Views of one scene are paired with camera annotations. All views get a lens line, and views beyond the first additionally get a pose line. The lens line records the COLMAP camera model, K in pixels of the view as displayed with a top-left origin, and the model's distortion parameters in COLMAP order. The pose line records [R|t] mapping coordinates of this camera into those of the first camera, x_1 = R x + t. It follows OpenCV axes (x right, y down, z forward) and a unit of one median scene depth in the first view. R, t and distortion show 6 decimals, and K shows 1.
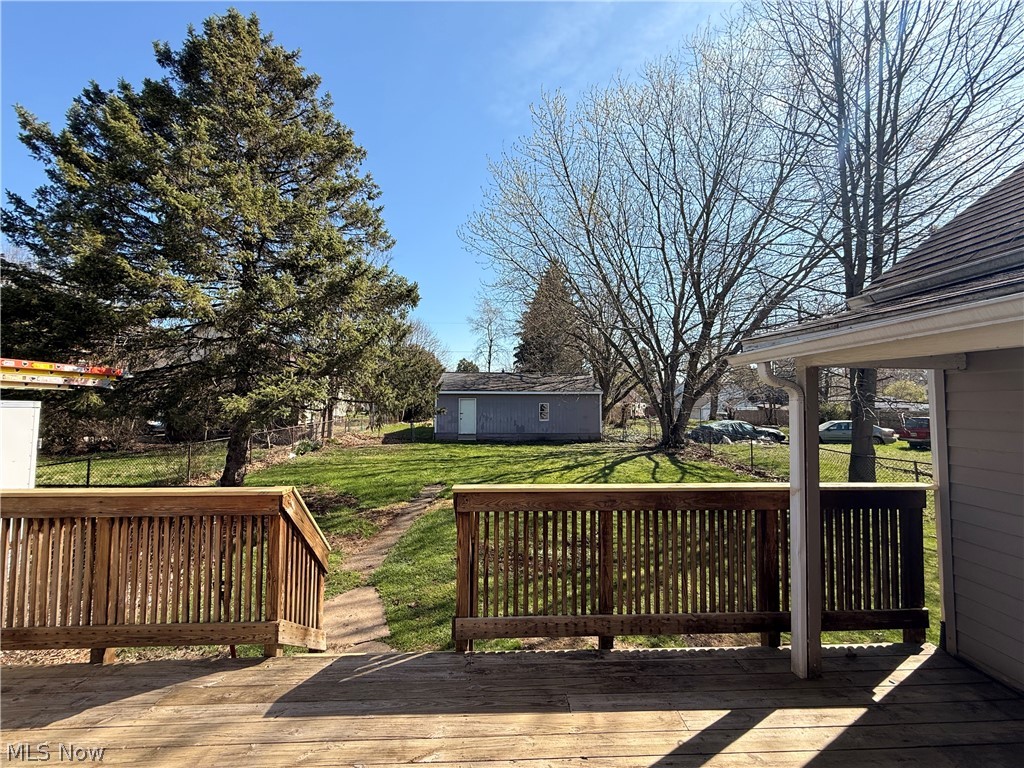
lens RADIAL K [[407.9, 0, 512.0], [0, 407.9, 384.8], [0, 0, 1]] dist [0.003337, 0.000257]
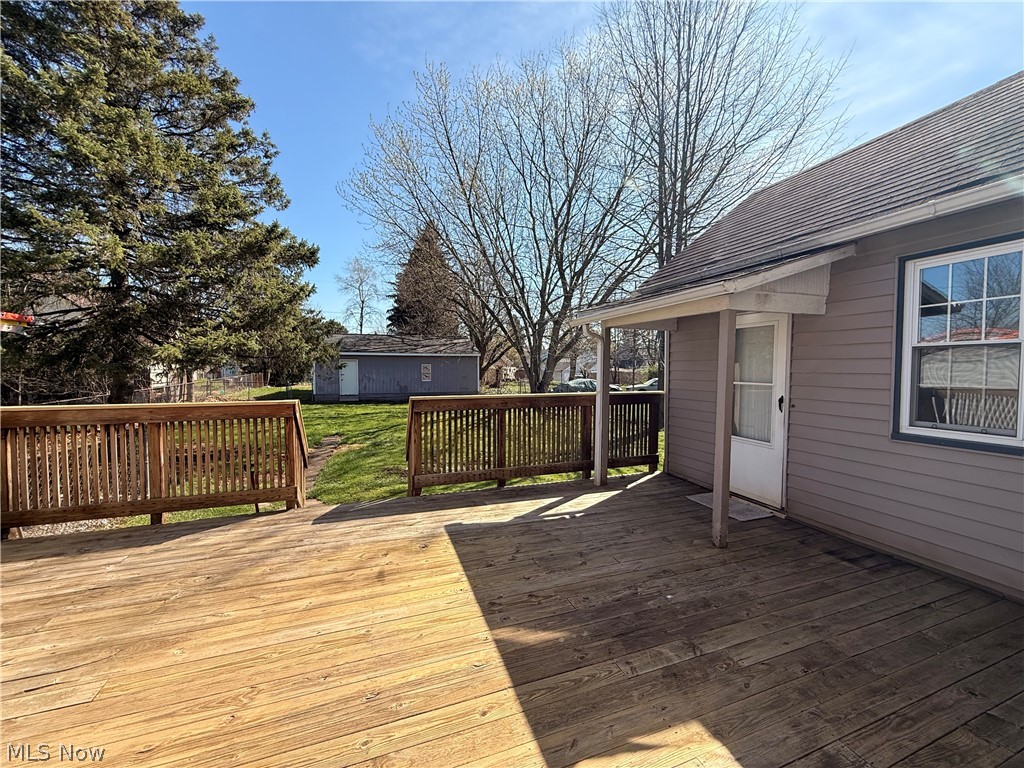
lens RADIAL K [[407.9, 0, 512.2], [0, 407.9, 384.6], [0, 0, 1]] dist [0.003337, 0.000257]
pose [[0.952737, -0.013673, 0.303487, -0.043647], [-0.011782, 0.996572, 0.081886, 0.011463], [-0.303567, -0.081592, 0.949310, -0.111344]]
